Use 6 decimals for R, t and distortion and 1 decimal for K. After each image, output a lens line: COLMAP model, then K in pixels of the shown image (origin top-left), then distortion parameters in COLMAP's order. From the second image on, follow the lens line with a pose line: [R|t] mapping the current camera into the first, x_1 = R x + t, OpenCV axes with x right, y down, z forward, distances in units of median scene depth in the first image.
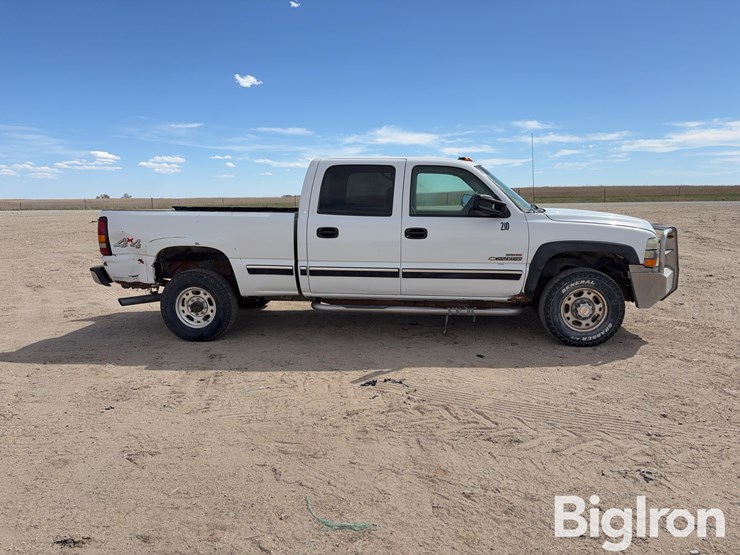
lens RADIAL K [[561.0, 0, 371.9], [0, 561.0, 276.0], [0, 0, 1]] dist [0.055266, -0.069219]
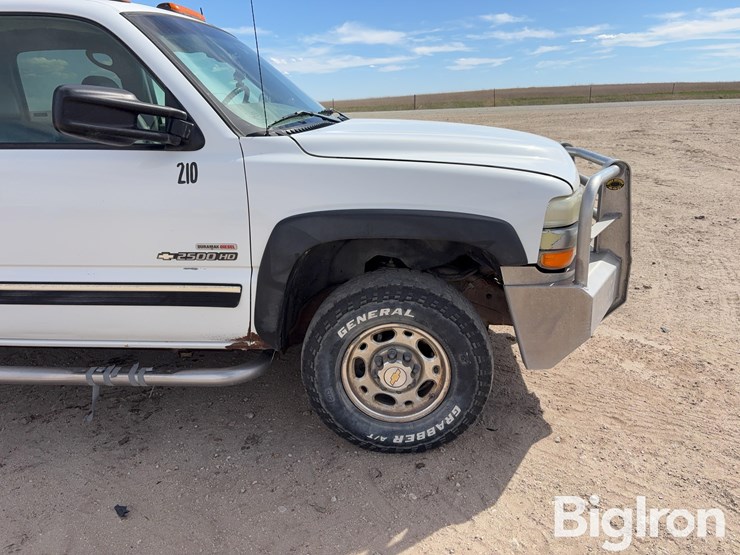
lens RADIAL K [[565.3, 0, 371.5], [0, 565.3, 274.8], [0, 0, 1]] dist [0.061049, -0.075697]
pose [[0.999507, -0.025742, 0.017949, 0.342394], [0.022667, 0.987752, 0.154376, -0.074489], [-0.021703, -0.153893, 0.987849, 0.582778]]
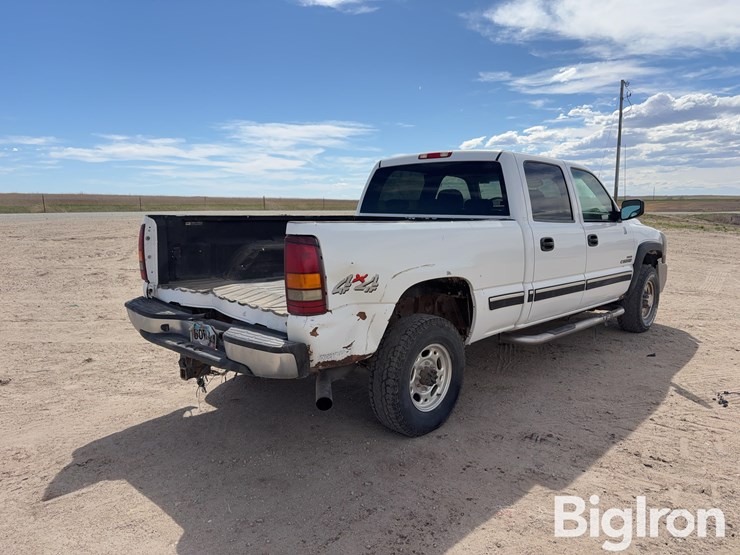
lens RADIAL K [[540.2, 0, 370.0], [0, 540.2, 277.5], [0, 0, 1]] dist [0.041390, -0.001002]
pose [[0.618591, -0.094015, 0.780068, -0.849762], [0.100877, 0.994102, 0.039816, -0.087174], [-0.779210, 0.054061, 0.624427, 0.714562]]
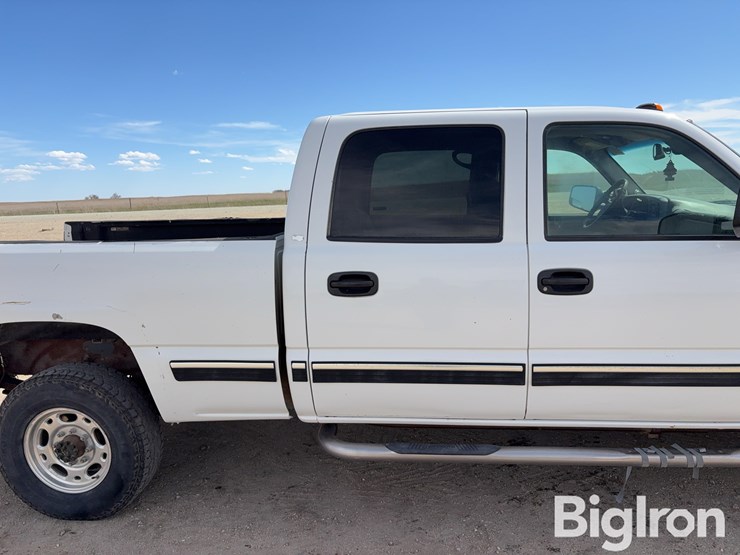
lens RADIAL K [[561.0, 0, 371.9], [0, 561.0, 276.0], [0, 0, 1]] dist [0.055266, -0.069219]
pose [[0.999438, -0.031787, 0.010623, -0.068907], [0.031645, 0.999411, 0.013292, -0.089246], [-0.011040, -0.012949, 0.999855, 0.567907]]
